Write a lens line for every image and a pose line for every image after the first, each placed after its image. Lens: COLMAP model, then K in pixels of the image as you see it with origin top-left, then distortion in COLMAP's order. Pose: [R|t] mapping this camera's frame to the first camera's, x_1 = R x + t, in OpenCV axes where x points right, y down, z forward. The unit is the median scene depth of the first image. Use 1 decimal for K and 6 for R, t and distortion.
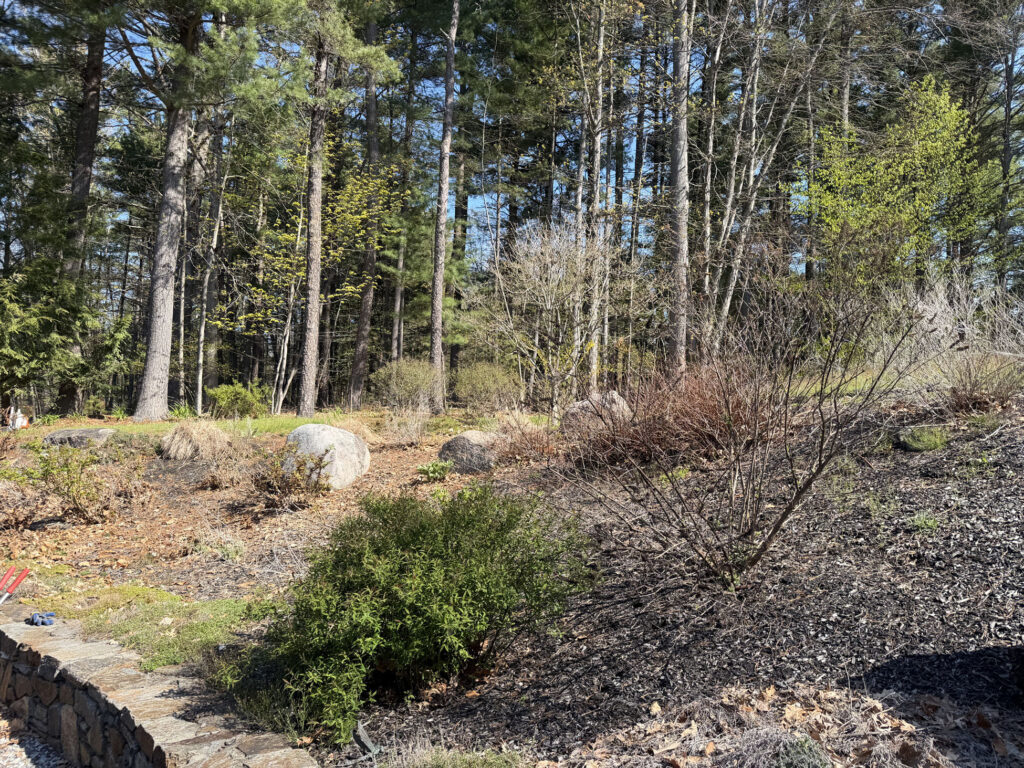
lens RADIAL K [[716.6, 0, 512.9], [0, 716.6, 392.8], [0, 0, 1]] dist [0.027595, -0.050787]
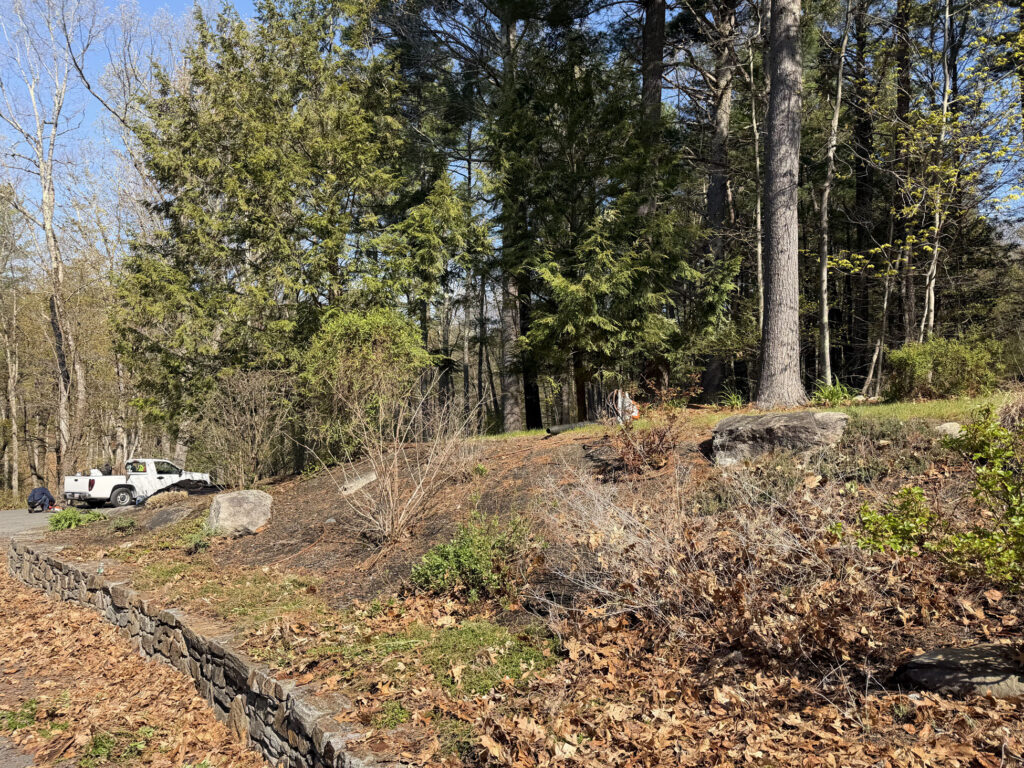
lens RADIAL K [[716.6, 0, 512.4], [0, 716.6, 383.7], [0, 0, 1]] dist [0.027595, -0.050787]
pose [[0.812433, -0.055278, -0.580428, -0.314413], [0.047968, 0.998458, -0.027948, 0.023671], [0.581078, -0.005136, 0.813832, 0.308342]]
